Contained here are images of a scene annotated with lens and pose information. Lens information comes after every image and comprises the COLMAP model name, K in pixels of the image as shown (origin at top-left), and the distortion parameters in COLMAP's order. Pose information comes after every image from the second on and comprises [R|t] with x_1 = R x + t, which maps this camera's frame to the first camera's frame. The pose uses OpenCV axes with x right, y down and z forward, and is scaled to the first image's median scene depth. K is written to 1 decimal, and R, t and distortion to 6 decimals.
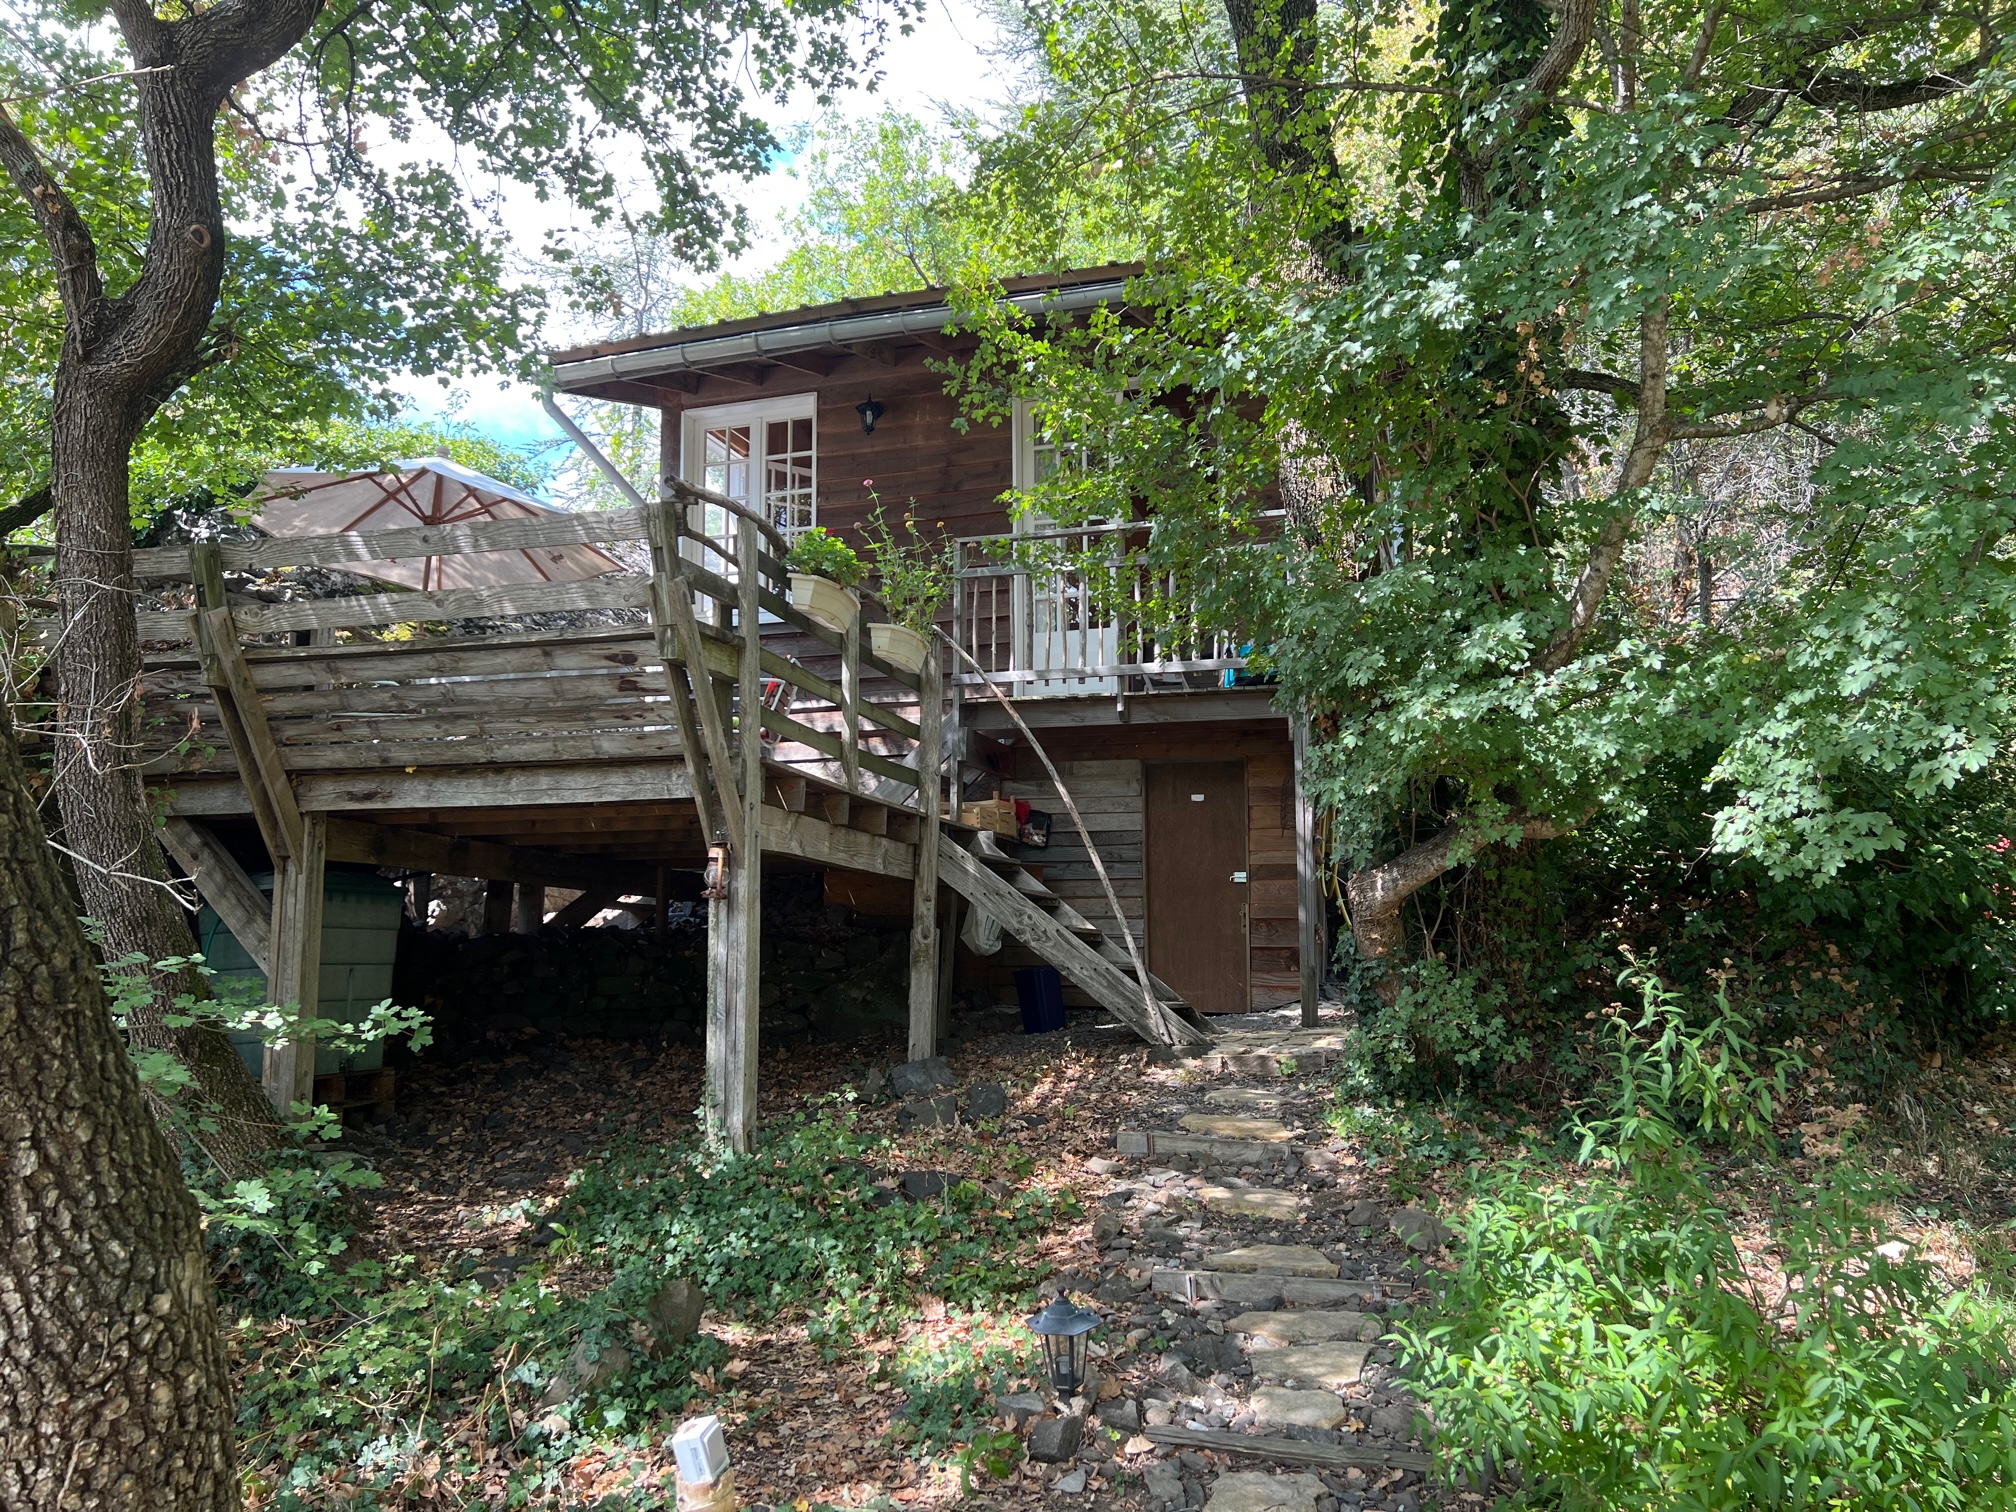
lens RADIAL K [[1706.9, 0, 1073.3], [0, 1706.9, 751.5], [0, 0, 1]] dist [0.151058, -0.333162]
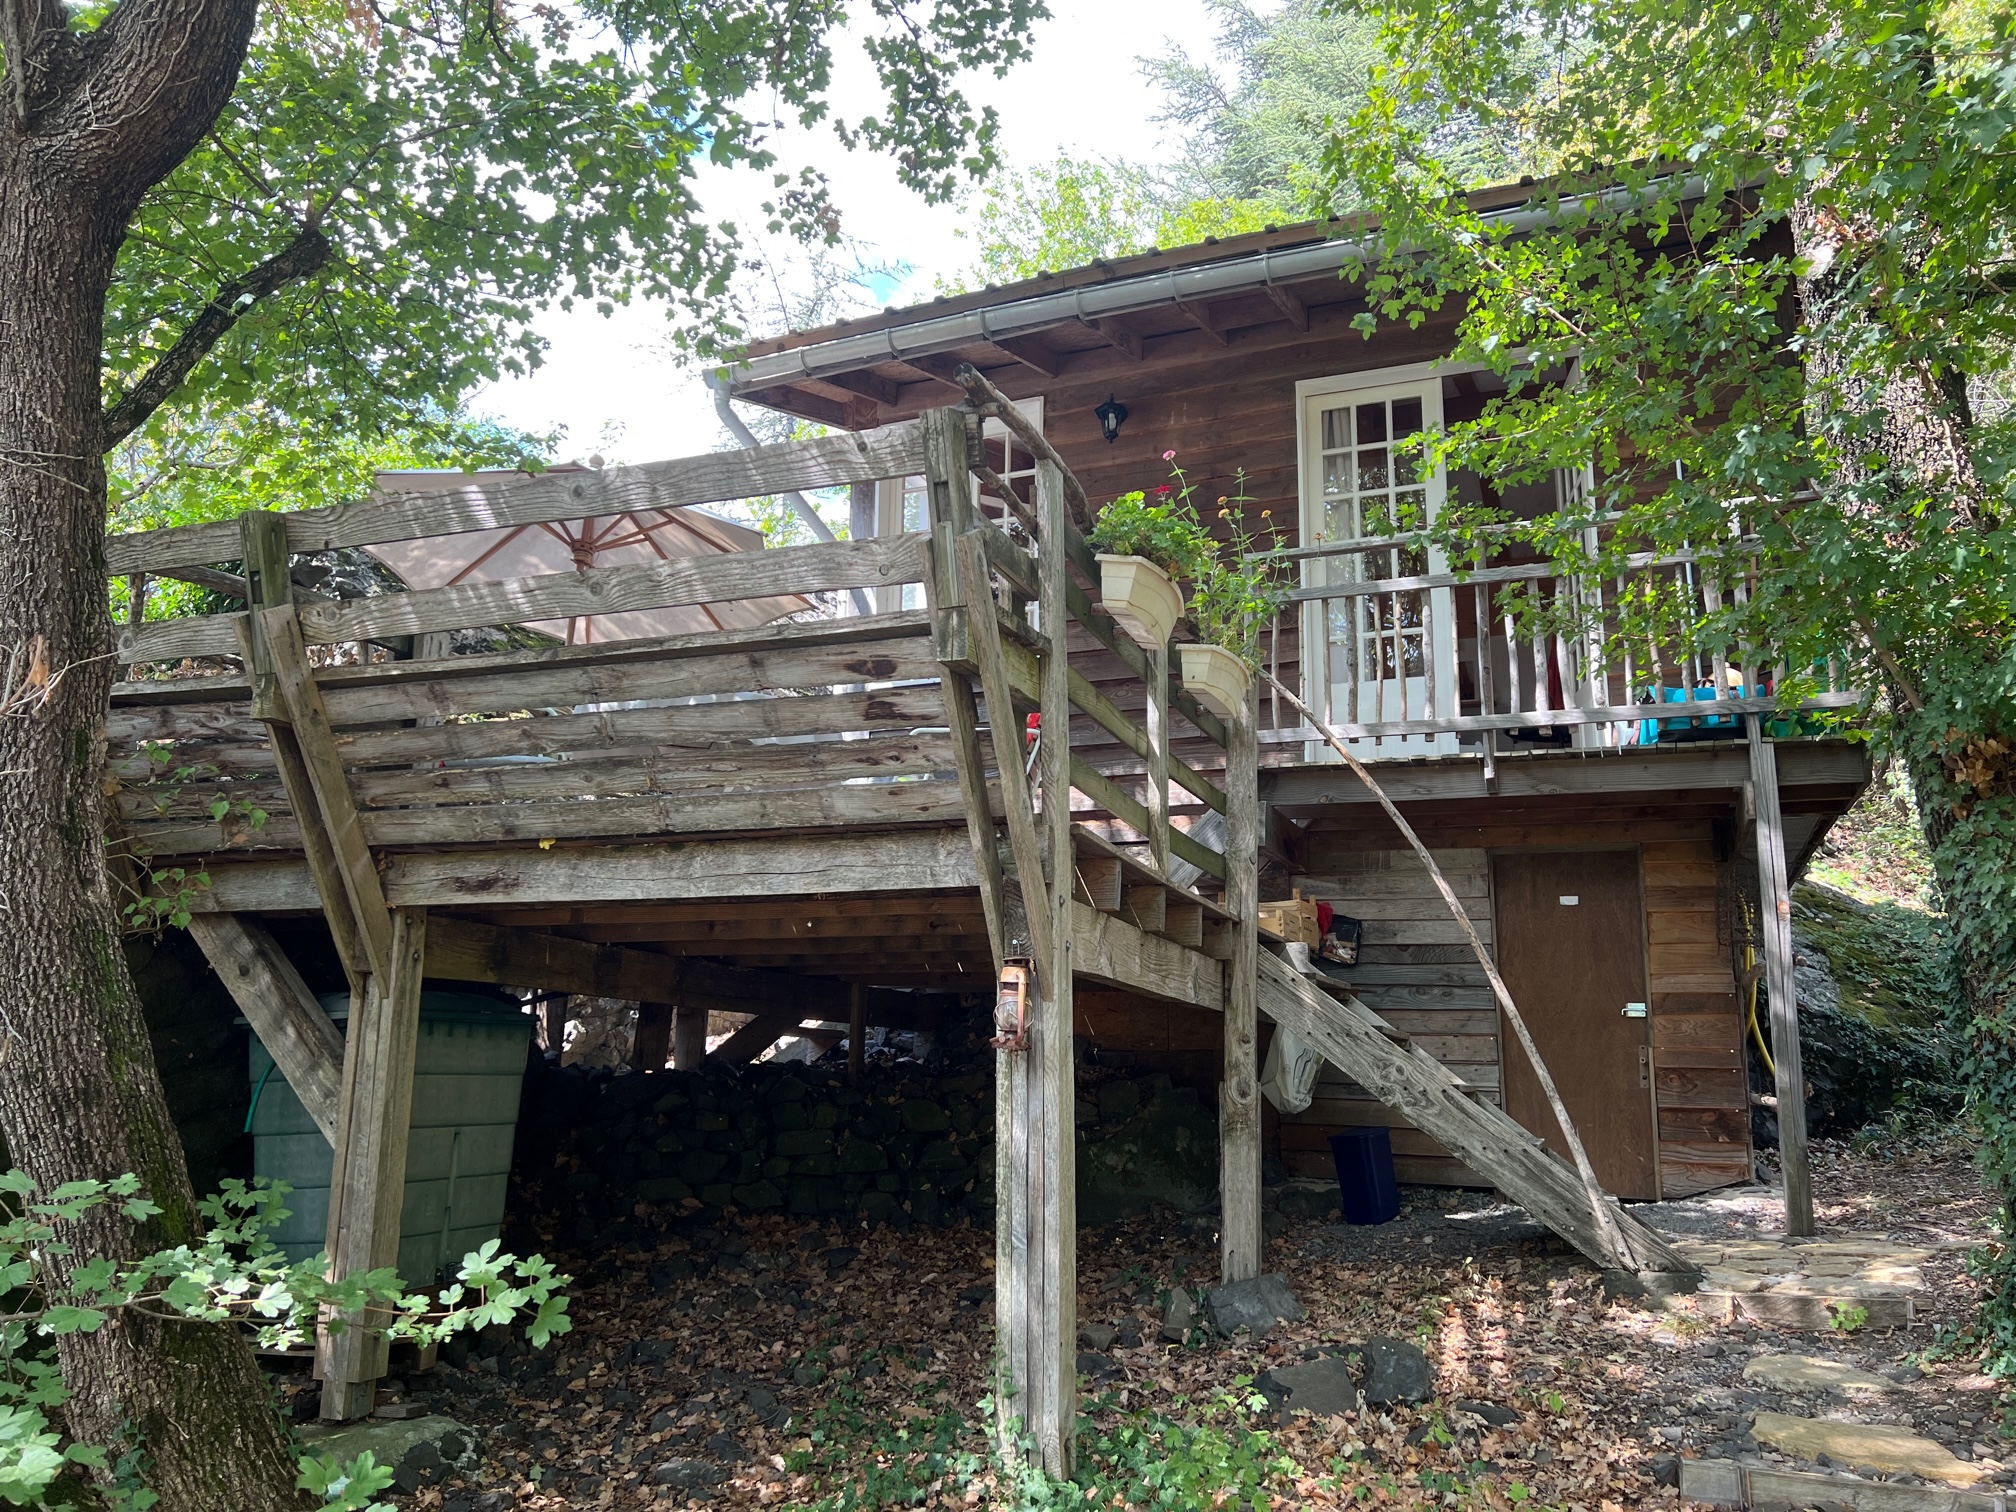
lens RADIAL K [[1525.3, 0, 1008.0], [0, 1525.3, 756.0], [0, 0, 1]] dist [0.116557, -0.218363]
pose [[0.997056, -0.000080, -0.076681, -0.142388], [-0.005355, 0.997486, -0.070664, 0.015869], [0.076494, 0.070866, 0.994548, 0.375732]]
